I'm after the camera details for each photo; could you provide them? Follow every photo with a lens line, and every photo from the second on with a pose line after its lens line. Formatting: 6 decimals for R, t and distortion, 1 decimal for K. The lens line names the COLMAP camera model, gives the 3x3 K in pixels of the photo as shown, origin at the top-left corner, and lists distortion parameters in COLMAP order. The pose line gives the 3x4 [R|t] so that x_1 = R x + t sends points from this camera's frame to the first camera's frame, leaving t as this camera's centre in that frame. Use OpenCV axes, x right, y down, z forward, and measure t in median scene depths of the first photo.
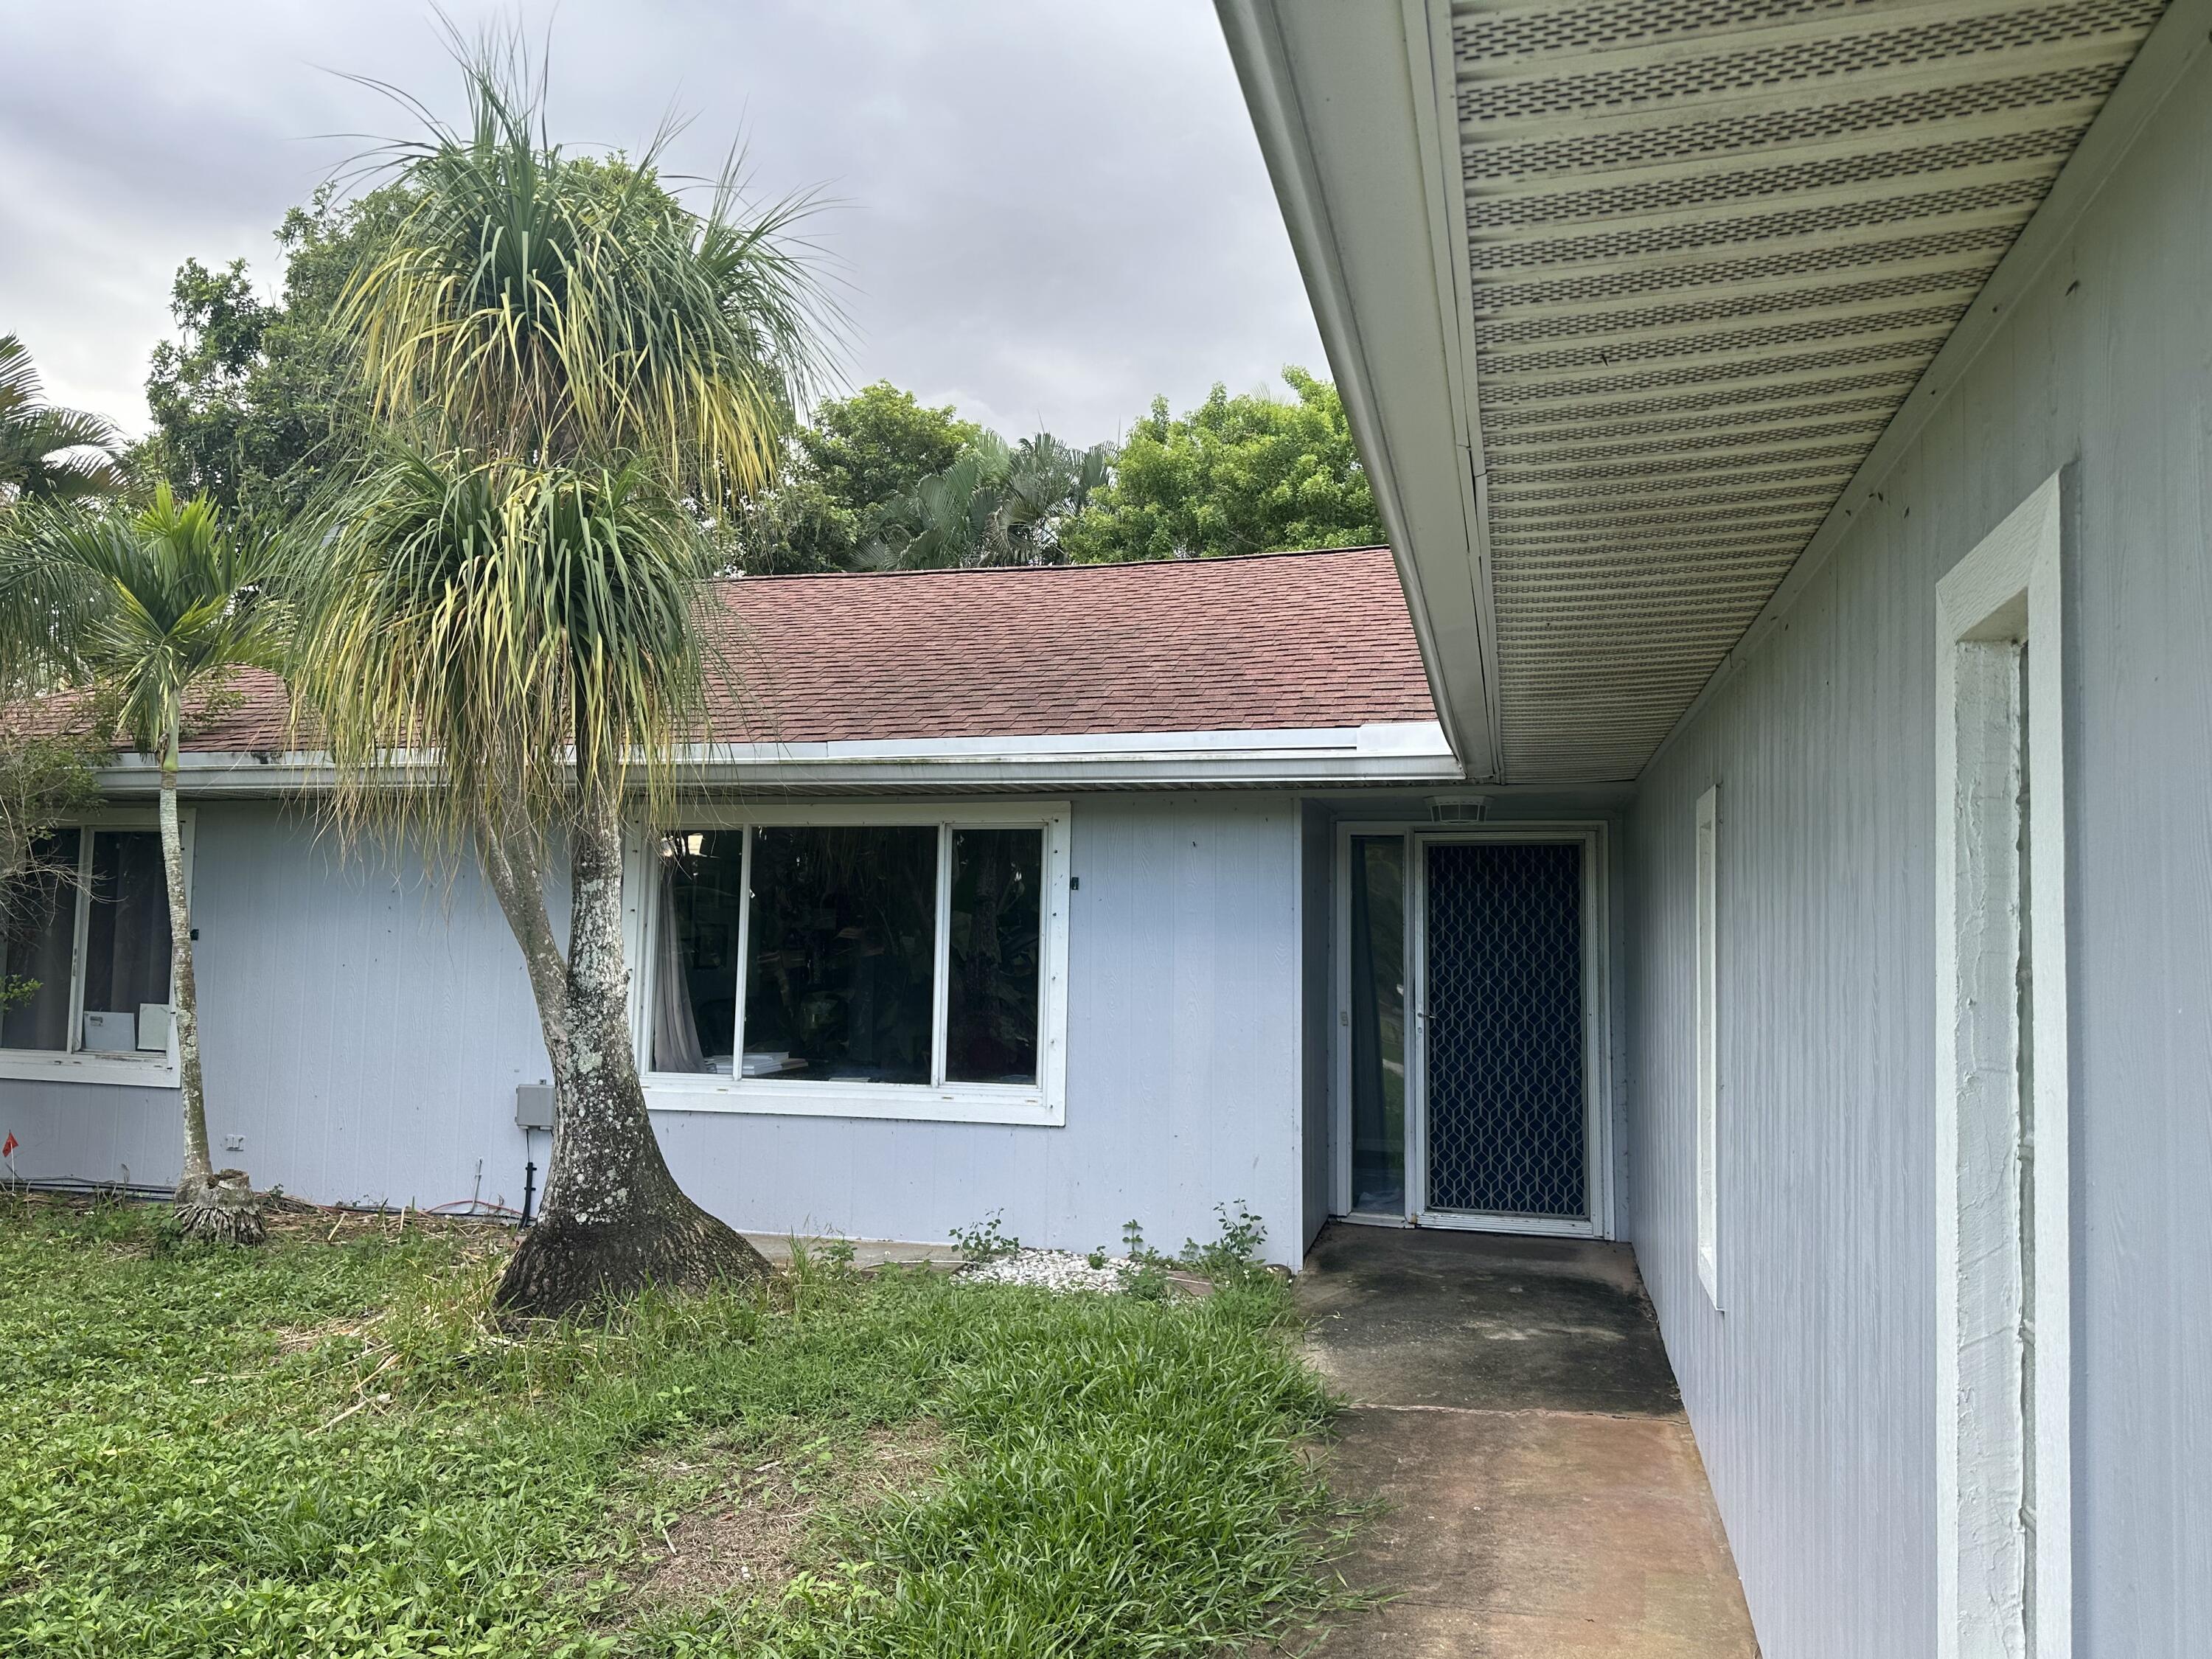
lens RADIAL K [[1559.1, 0, 1104.7], [0, 1559.1, 834.8], [0, 0, 1]] dist [0.059511, -0.034135]
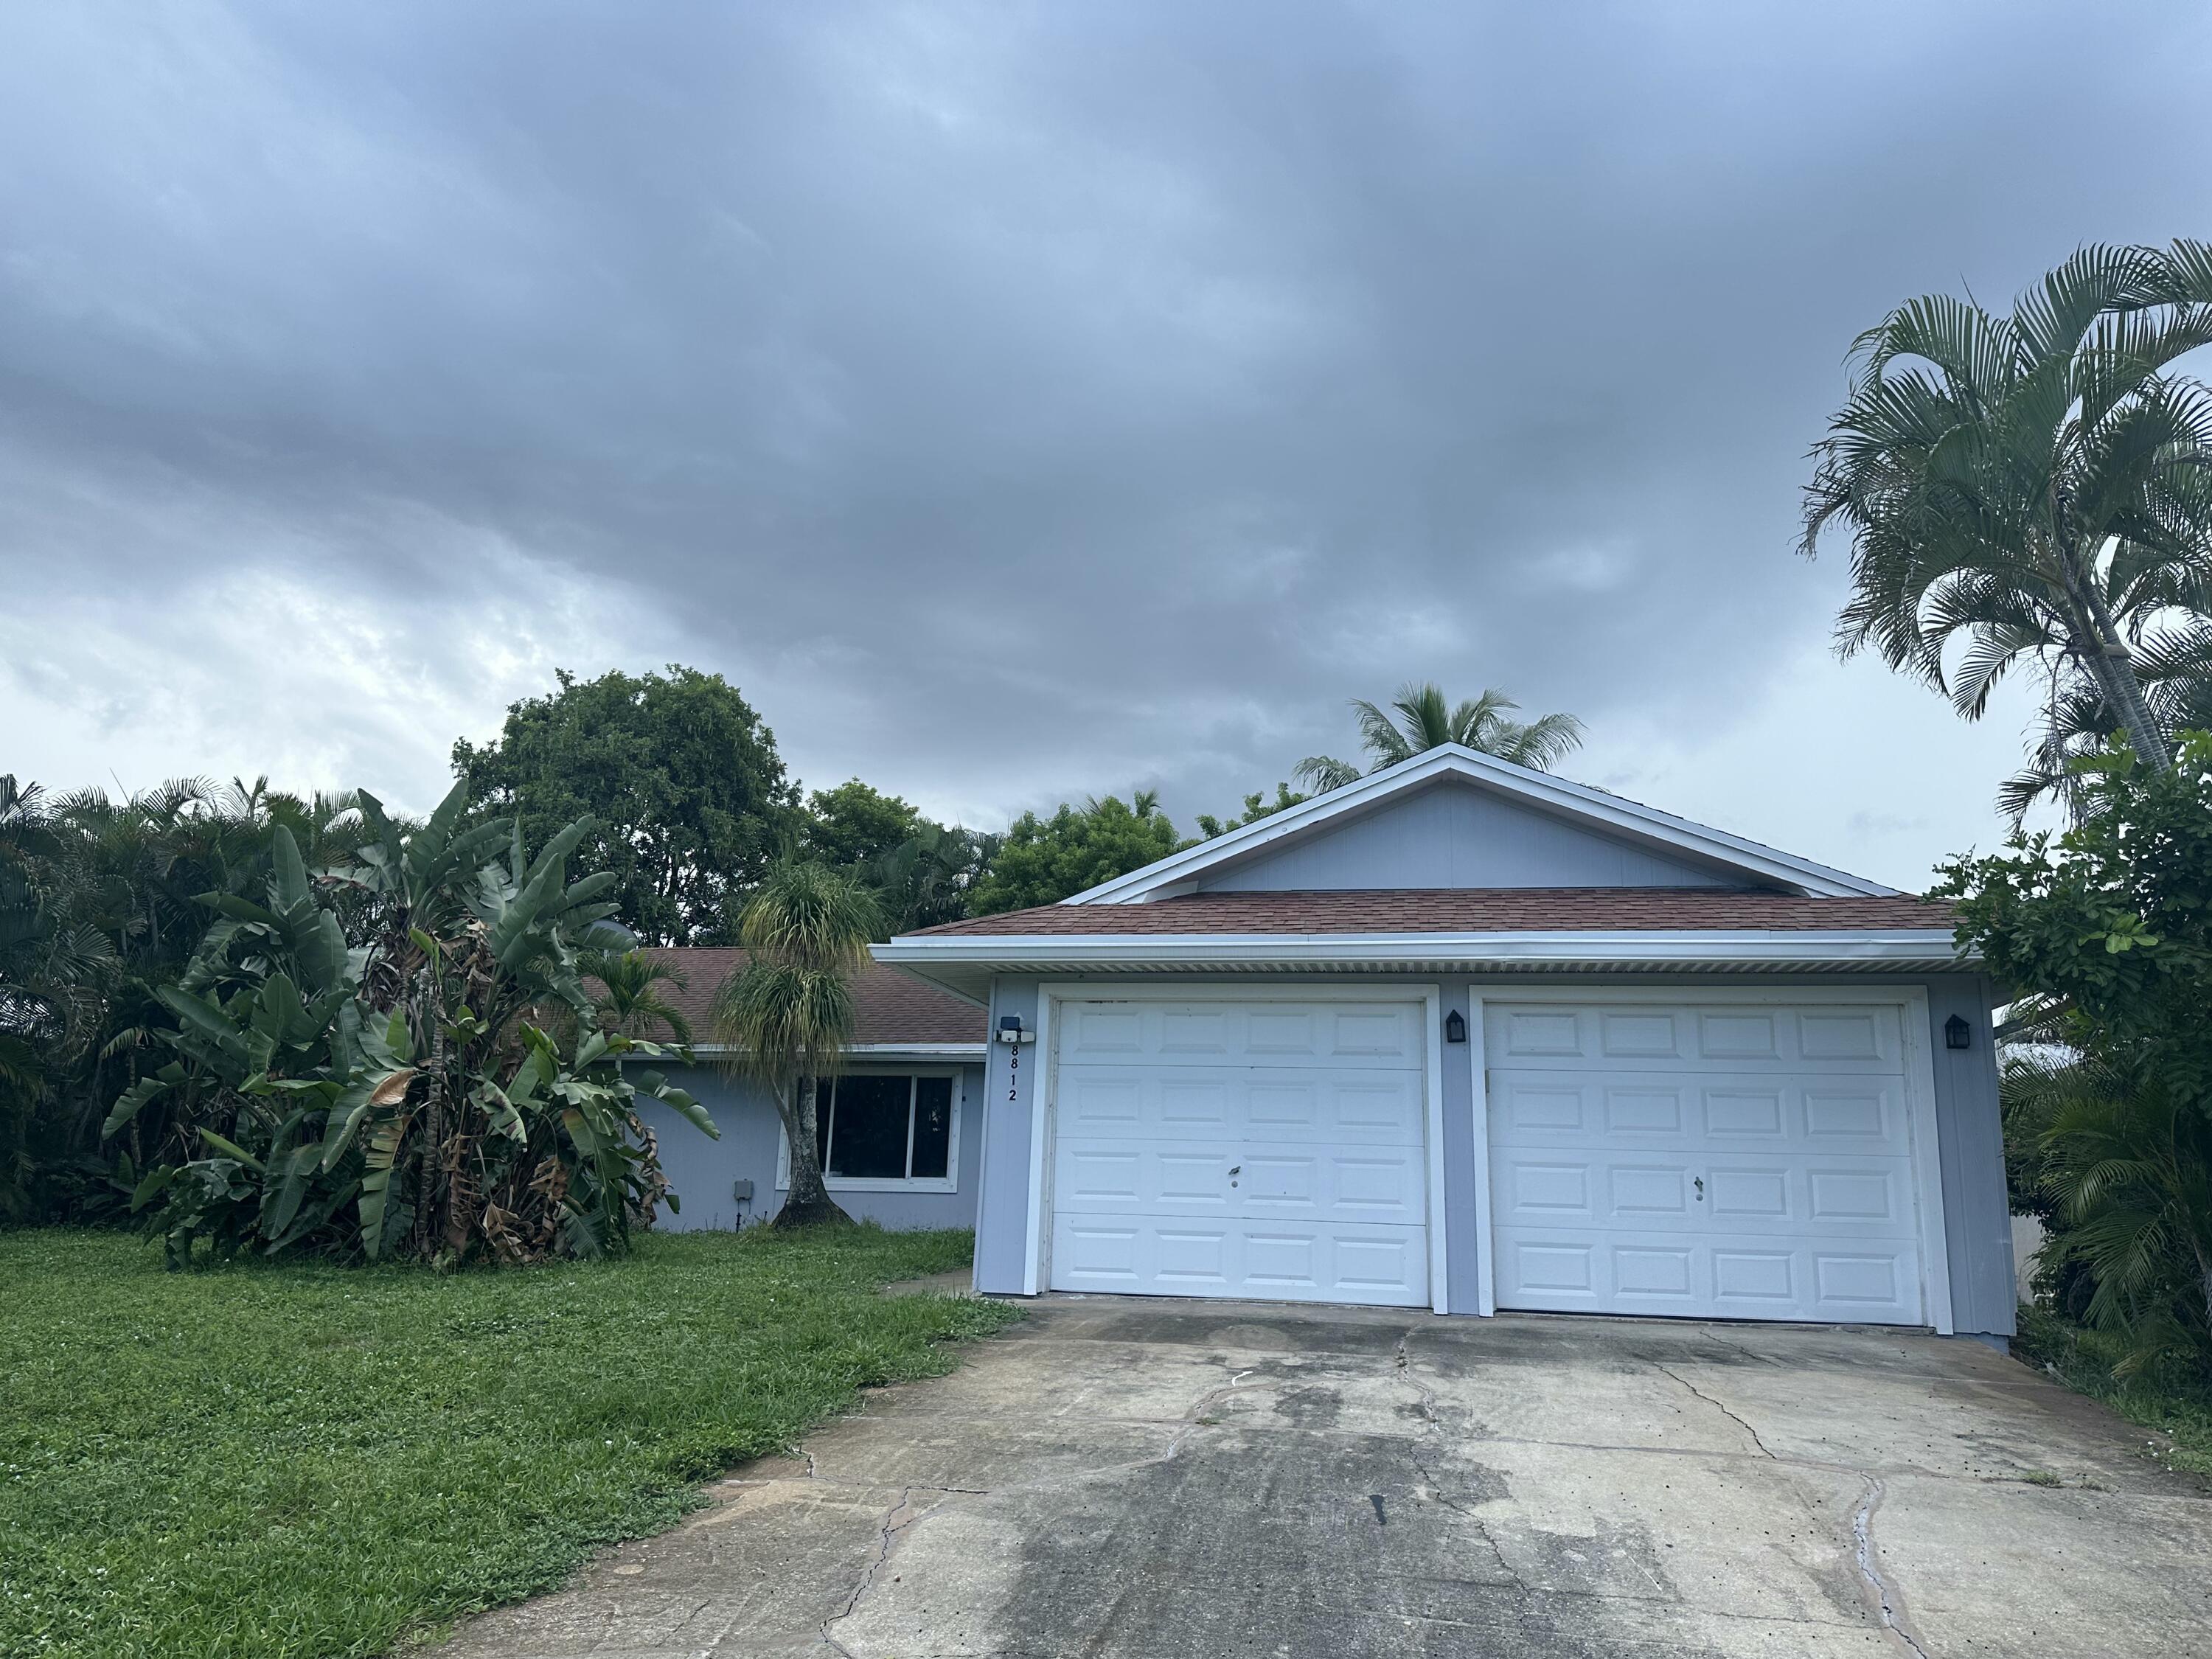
lens RADIAL K [[1559.1, 0, 1144.4], [0, 1559.1, 840.9], [0, 0, 1]] dist [0.059511, -0.034135]
pose [[0.996161, 0.028708, 0.082702, 0.050864], [-0.016263, 0.988942, -0.147405, -0.014803], [-0.086019, 0.145494, 0.985613, -1.609878]]
